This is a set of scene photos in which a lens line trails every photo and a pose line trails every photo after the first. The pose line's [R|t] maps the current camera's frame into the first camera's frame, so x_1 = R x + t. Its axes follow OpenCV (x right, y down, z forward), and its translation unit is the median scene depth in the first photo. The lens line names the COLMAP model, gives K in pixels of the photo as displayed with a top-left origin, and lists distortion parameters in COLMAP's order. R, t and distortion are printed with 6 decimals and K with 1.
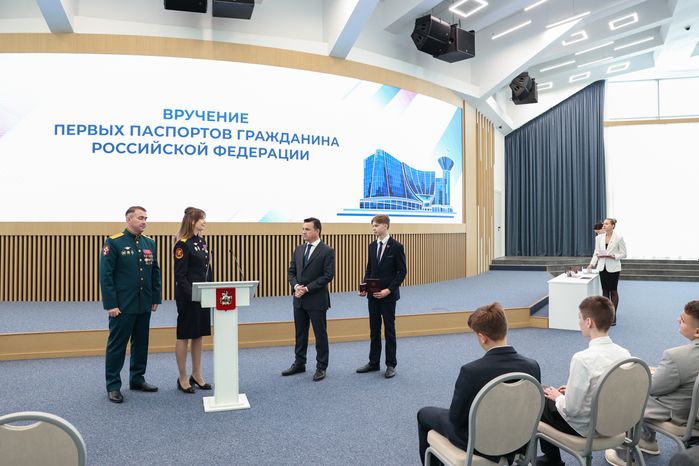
lens RADIAL K [[524.8, 0, 339.6], [0, 524.8, 219.5], [0, 0, 1]] dist [-0.111138, 0.103021]
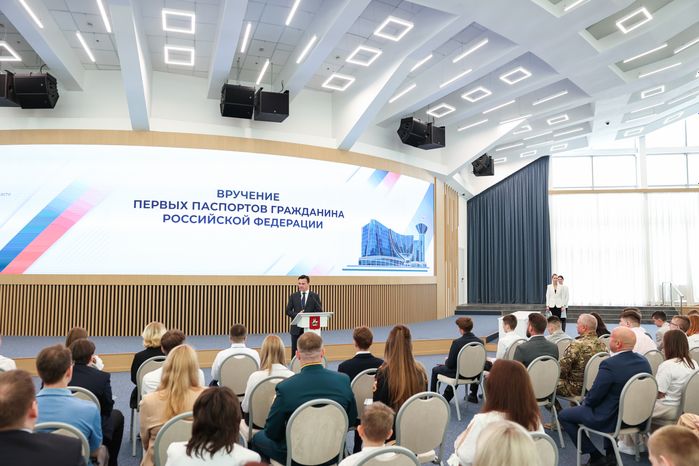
lens RADIAL K [[577.1, 0, 349.5], [0, 577.1, 233.0], [0, 0, 1]] dist [-0.038918, 0.000111]
pose [[0.994042, 0.012271, 0.108305, -0.154419], [-0.005954, 0.998272, -0.058454, -0.017936], [-0.108836, 0.057461, 0.992398, -0.467725]]
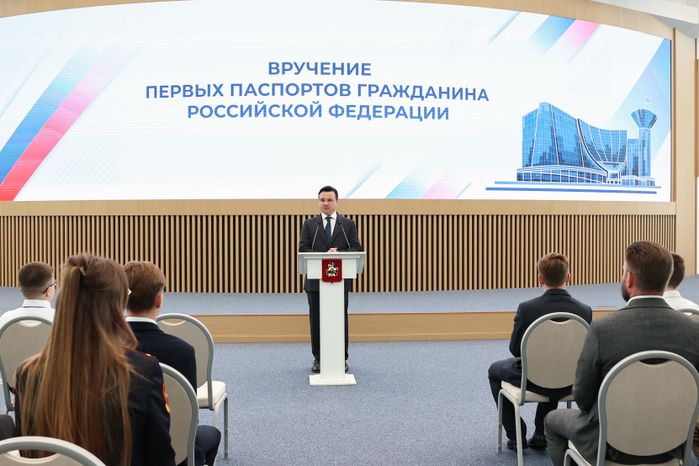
lens RADIAL K [[809.5, 0, 349.5], [0, 809.5, 233.0], [0, 0, 1]] dist [-0.105795, 0.045751]
pose [[0.973434, 0.002859, -0.228949, 0.076492], [0.004730, 0.999457, 0.032596, 0.016835], [0.228918, -0.032813, 0.972893, -0.219766]]
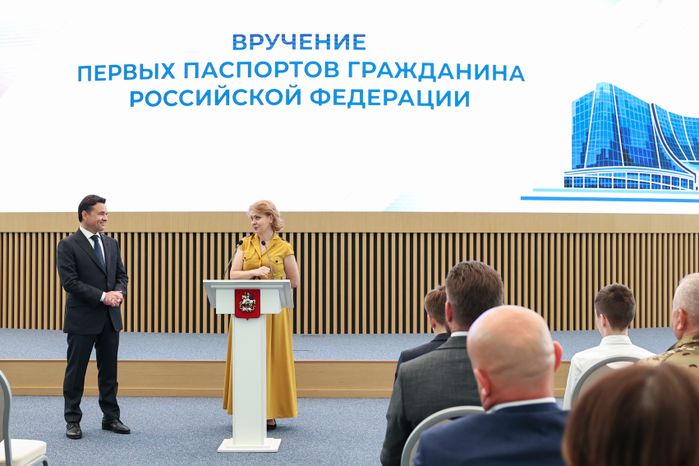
lens RADIAL K [[1086.4, 0, 349.5], [0, 1086.4, 233.0], [0, 0, 1]] dist [-0.007039, -0.064383]
pose [[0.950878, 0.000262, -0.309566, 0.200379], [0.003115, 0.999941, 0.010414, 0.016976], [0.309550, -0.010867, 0.950821, -0.220158]]
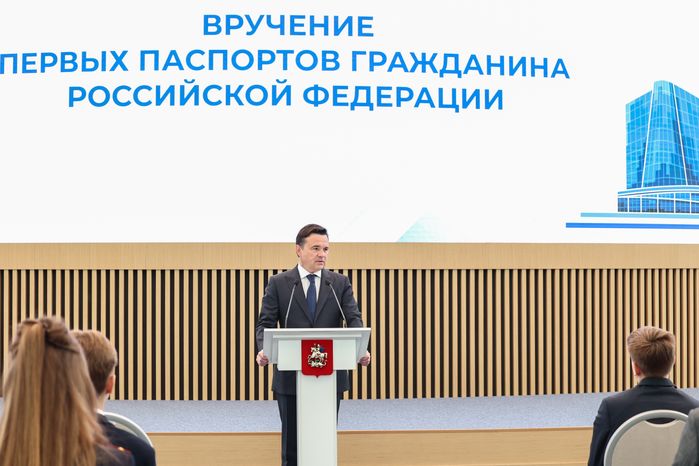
lens RADIAL K [[1494.3, 0, 349.5], [0, 1494.3, 233.0], [0, 0, 1]] dist [-0.176898, -0.280480]
pose [[0.976930, -0.008052, -0.213407, 0.094311], [0.005253, 0.999893, -0.013679, 0.015309], [0.213494, 0.012242, 0.976868, -0.343278]]
